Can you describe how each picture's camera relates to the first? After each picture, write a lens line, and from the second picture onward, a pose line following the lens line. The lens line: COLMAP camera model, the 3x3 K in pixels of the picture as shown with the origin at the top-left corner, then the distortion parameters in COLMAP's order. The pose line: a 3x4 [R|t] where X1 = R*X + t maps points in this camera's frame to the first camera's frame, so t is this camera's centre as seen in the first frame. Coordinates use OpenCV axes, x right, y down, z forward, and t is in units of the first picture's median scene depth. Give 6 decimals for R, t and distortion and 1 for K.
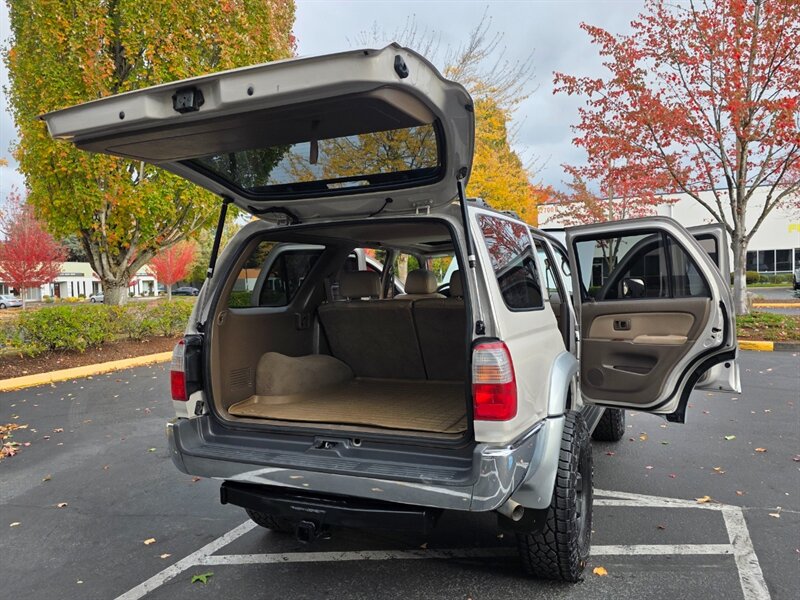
lens RADIAL K [[604.8, 0, 398.2], [0, 604.8, 304.7], [0, 0, 1]] dist [0.064209, -0.057542]
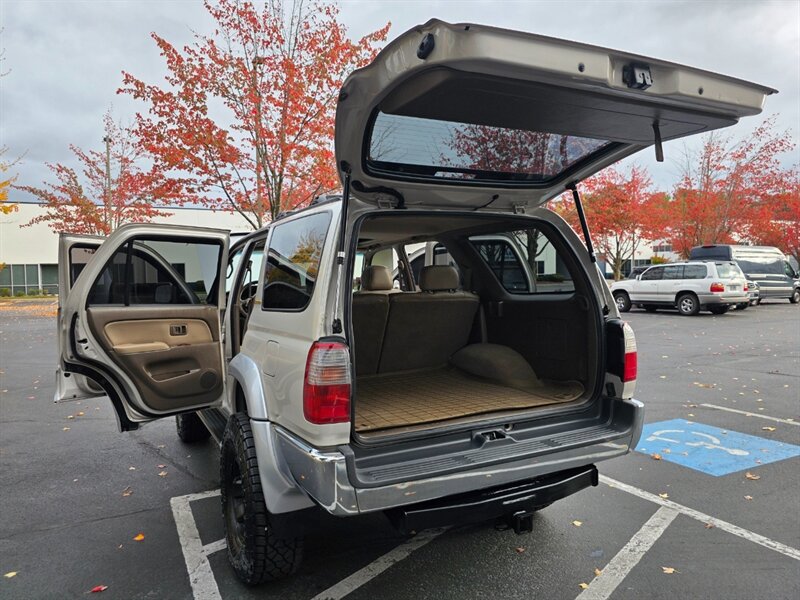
lens RADIAL K [[555.1, 0, 399.1], [0, 555.1, 296.0], [0, 0, 1]] dist [0.054707, -0.041558]
pose [[0.626721, -0.008376, 0.779199, -0.716076], [0.028503, 0.999519, -0.012181, 0.007460], [-0.778723, 0.029844, 0.626658, 0.418306]]
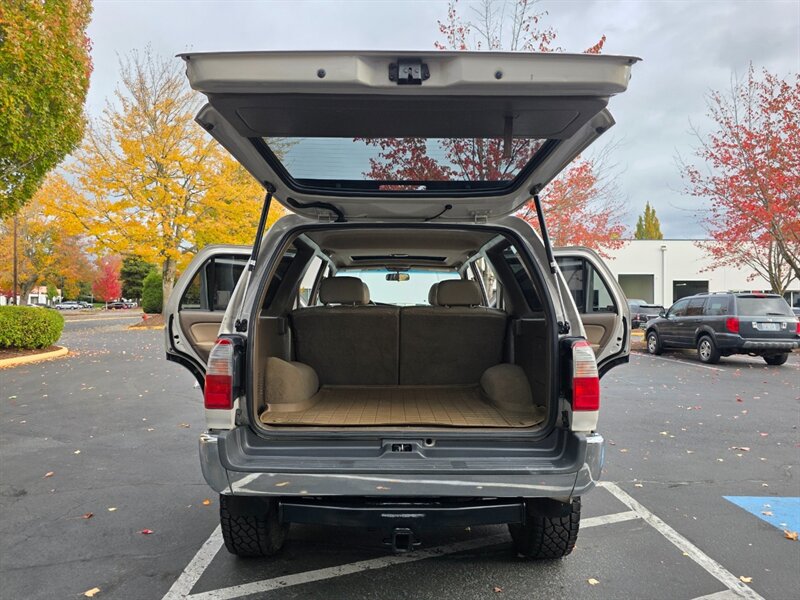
lens RADIAL K [[555.1, 0, 399.1], [0, 555.1, 296.0], [0, 0, 1]] dist [0.054707, -0.041558]
pose [[0.907259, 0.045082, 0.418148, -0.392532], [-0.019895, 0.997726, -0.064401, 0.035806], [-0.420101, 0.050109, 0.906093, 0.138576]]
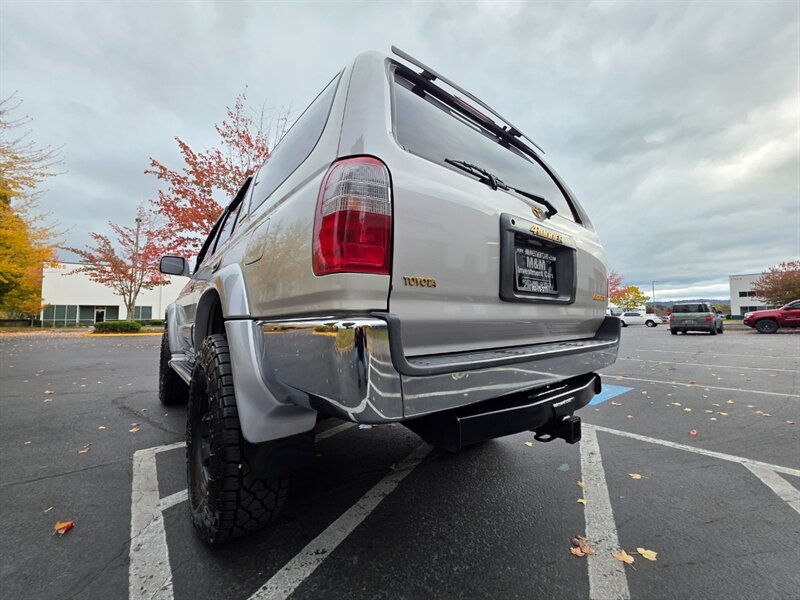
lens RADIAL K [[318.1, 0, 401.2], [0, 318.1, 299.1], [0, 0, 1]] dist [0.004251, -0.000018]
pose [[0.444244, 0.087451, 0.891627, -0.480357], [0.027689, 0.993409, -0.111230, 0.173479], [-0.895478, 0.074101, 0.438895, 0.730175]]
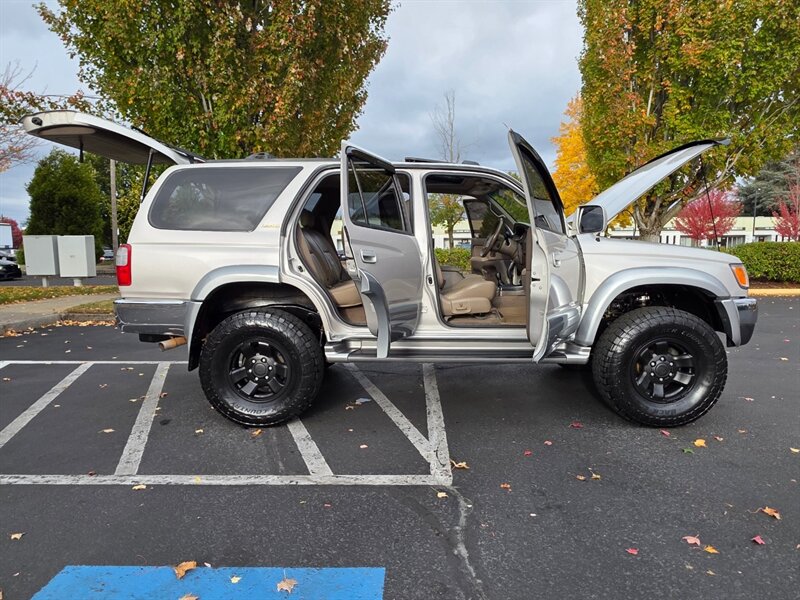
lens RADIAL K [[504.4, 0, 402.2], [0, 504.4, 306.5], [0, 0, 1]] dist [0.005599, 0.001059]
pose [[0.389272, 0.133607, -0.911382, 1.282952], [-0.040268, 0.990947, 0.128072, 0.013446], [0.920242, -0.013155, 0.391128, 0.786932]]
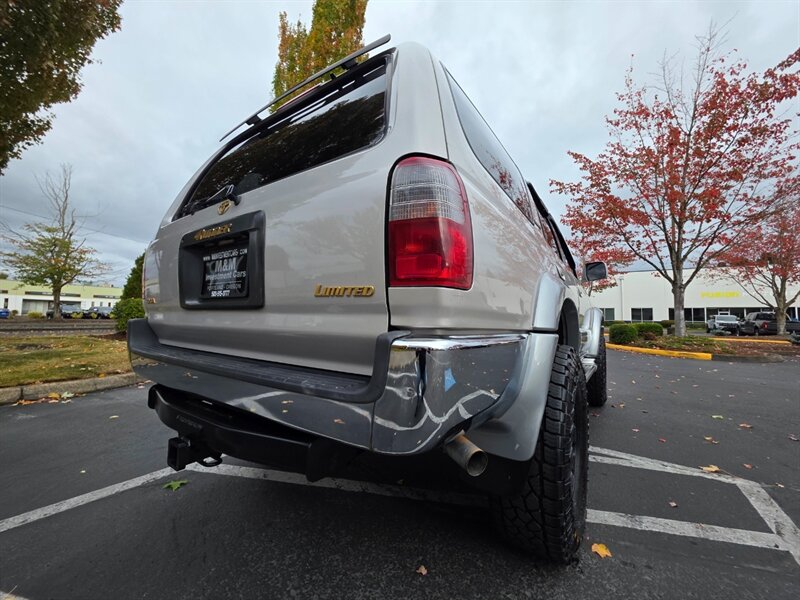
lens RADIAL K [[318.1, 0, 401.2], [0, 318.1, 299.1], [0, 0, 1]] dist [0.004251, -0.000018]
pose [[0.982391, 0.040023, -0.182499, 0.126653], [-0.057699, 0.994031, -0.092594, 0.151884], [0.177704, 0.101494, 0.978836, 0.473901]]
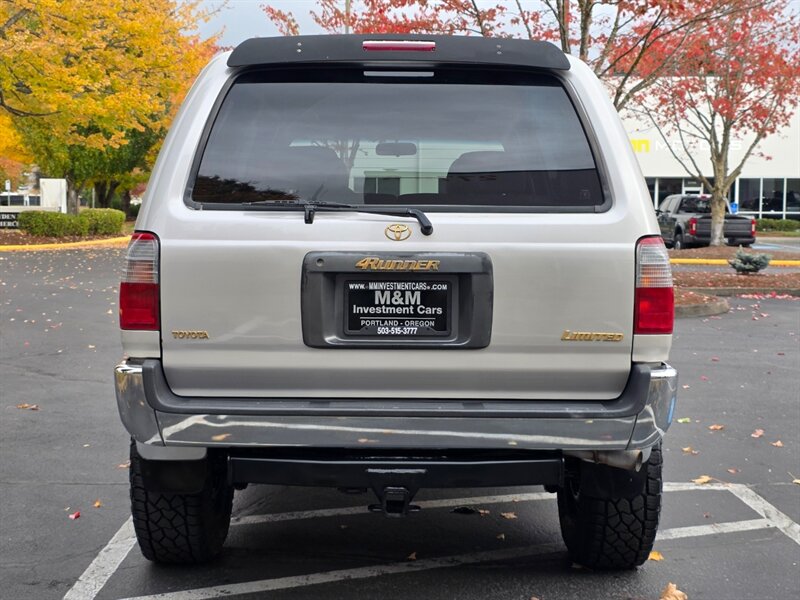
lens RADIAL K [[1122.9, 0, 400.9], [0, 1122.9, 296.7], [0, 0, 1]] dist [0.221489, -0.734315]
pose [[0.909276, 0.008068, 0.416115, -0.505371], [-0.021793, 0.999363, 0.028245, 0.070934], [-0.415623, -0.034751, 0.908873, -0.136826]]
